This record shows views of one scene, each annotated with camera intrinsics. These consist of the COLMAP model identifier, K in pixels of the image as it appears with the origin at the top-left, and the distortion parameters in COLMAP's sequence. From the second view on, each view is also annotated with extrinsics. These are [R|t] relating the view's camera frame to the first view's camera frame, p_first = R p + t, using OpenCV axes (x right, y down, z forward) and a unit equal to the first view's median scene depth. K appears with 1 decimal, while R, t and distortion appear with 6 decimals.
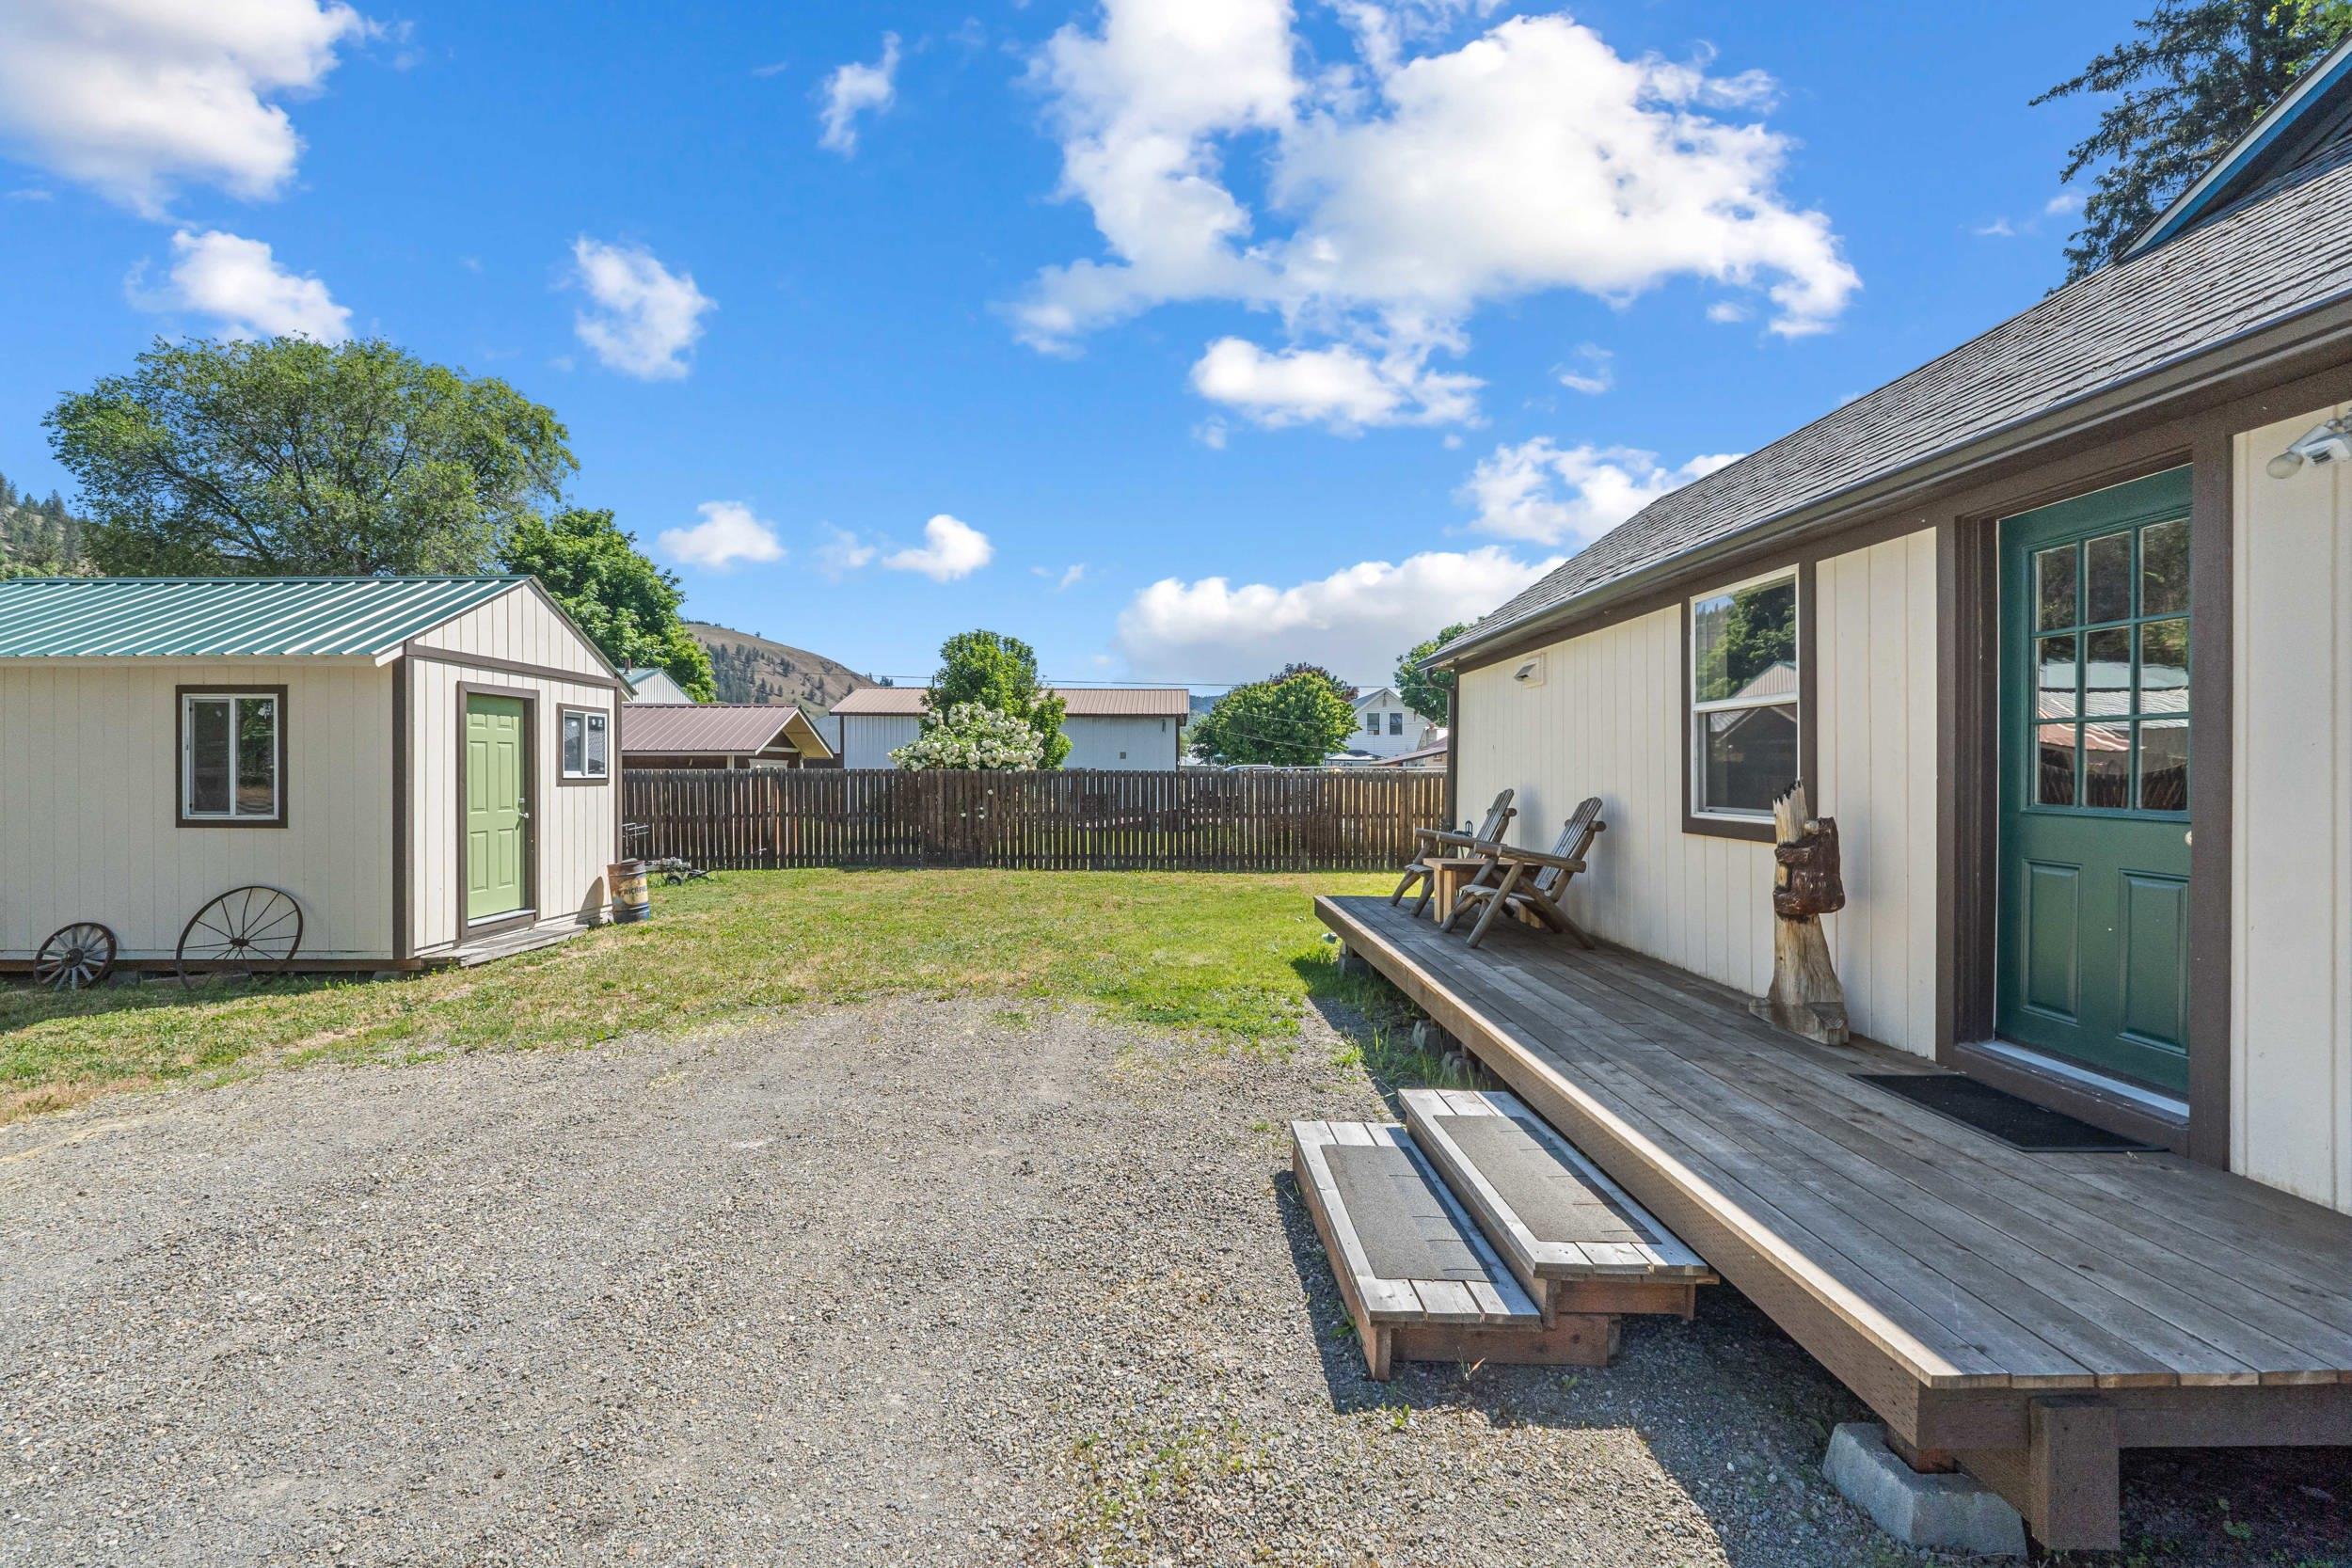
lens RADIAL K [[989.4, 0, 1171.0], [0, 989.4, 777.5], [0, 0, 1]] dist [-0.003980, -0.001062]
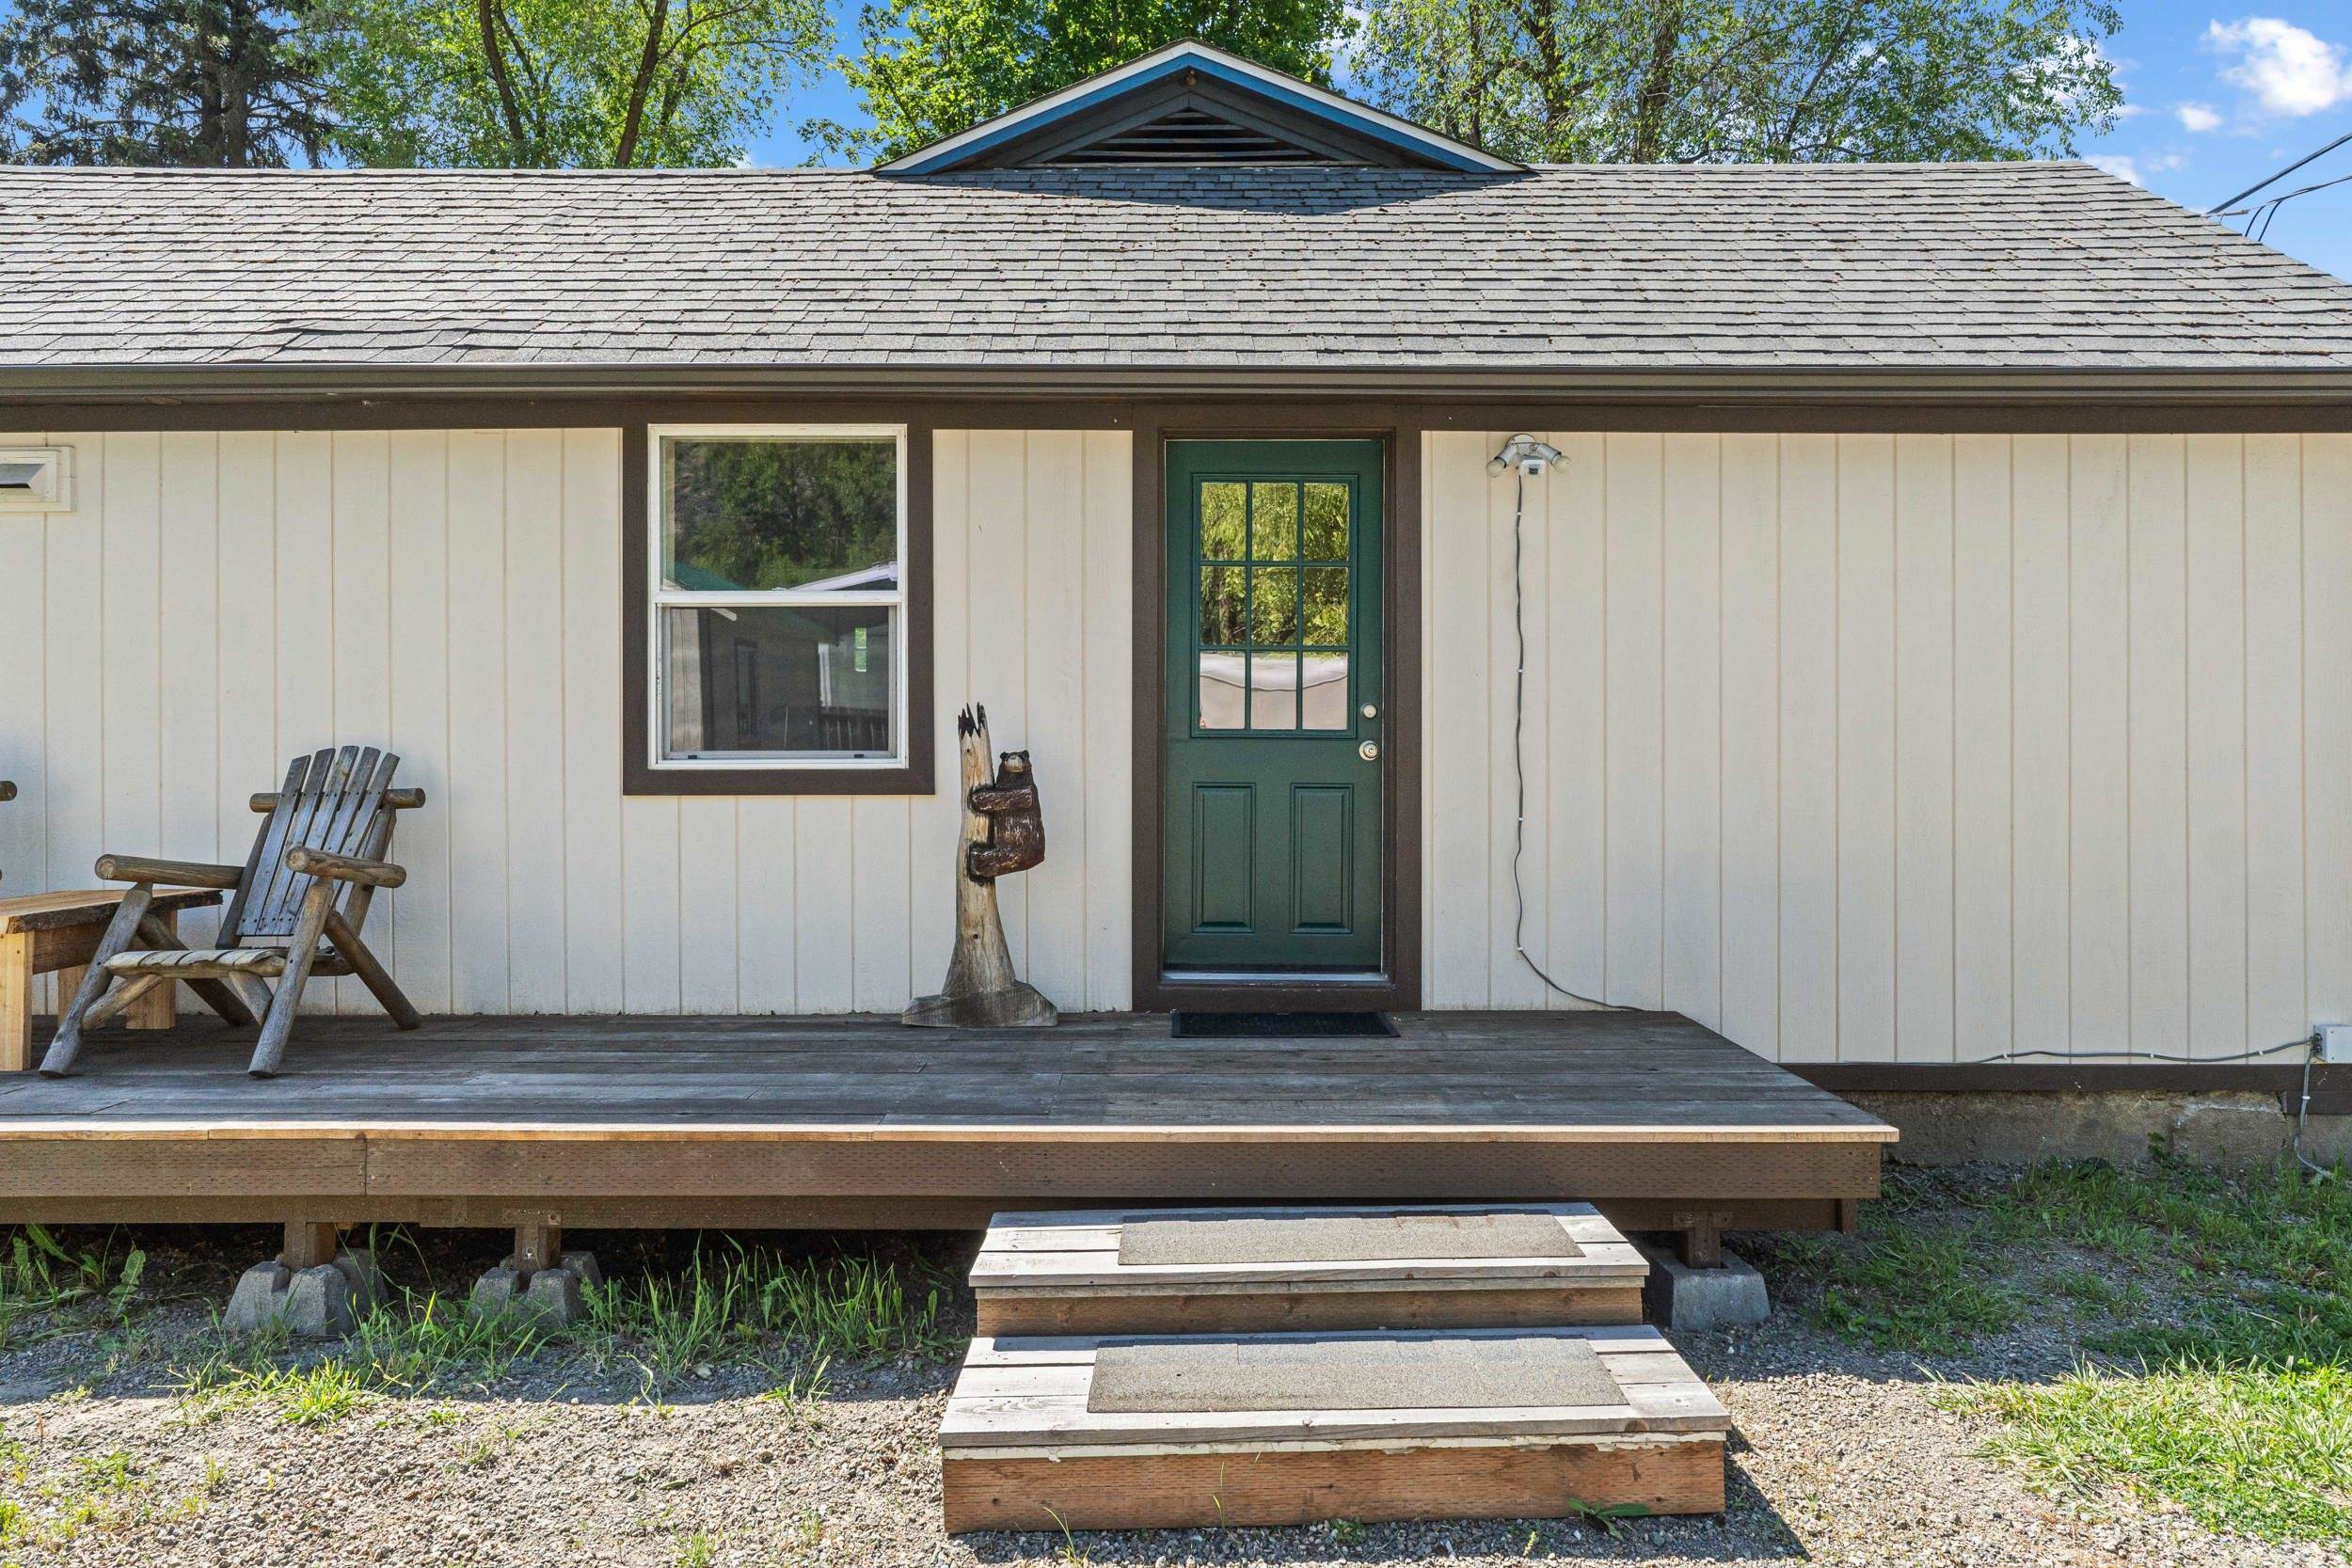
lens RADIAL K [[1448.9, 0, 1179.9], [0, 1448.9, 714.9], [0, 0, 1]] dist [-0.003047, 0.003338]
pose [[0.021796, 0.012001, 0.999690, -0.513772], [0.008127, 0.999893, -0.012181, 0.025634], [-0.999729, 0.008390, 0.021696, 0.819992]]
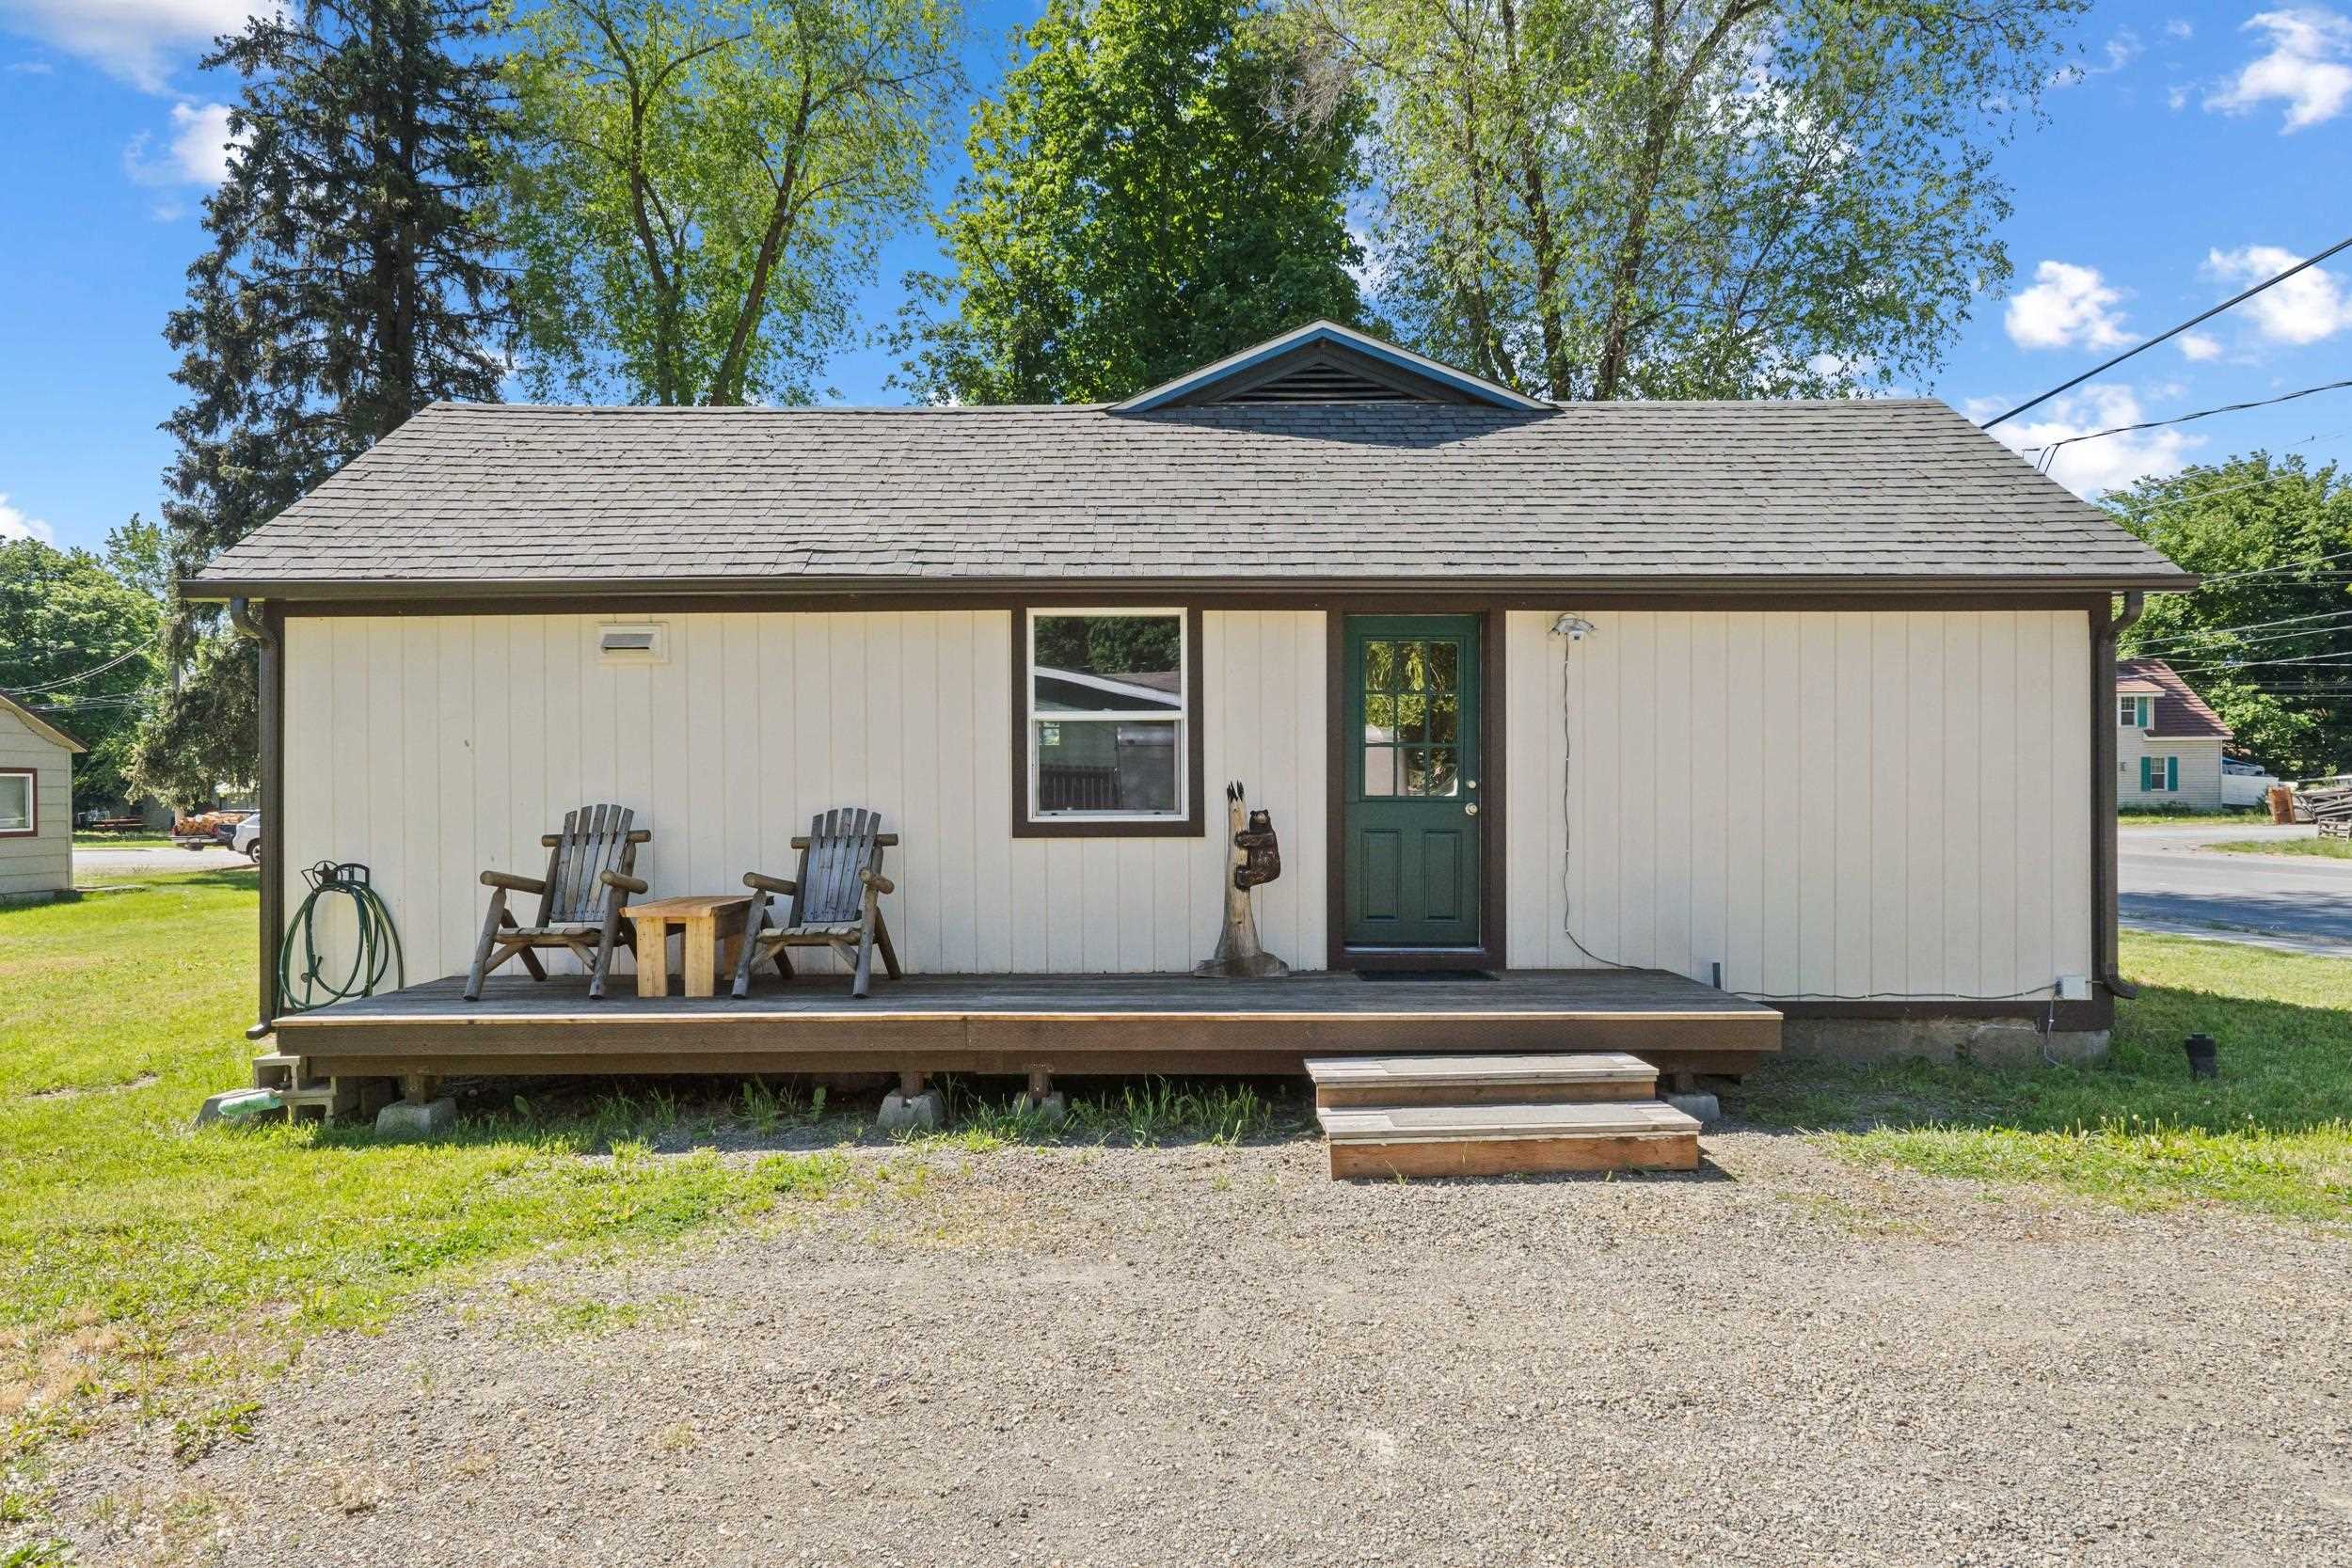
lens RADIAL K [[1334.4, 0, 1175.7], [0, 1334.4, 785.0], [0, 0, 1]] dist [-0.002083, -0.000881]
pose [[0.026119, 0.001186, 0.999658, -1.110952], [0.010990, 0.999939, -0.001473, 0.007946], [-0.999598, 0.011024, 0.026104, 1.042522]]
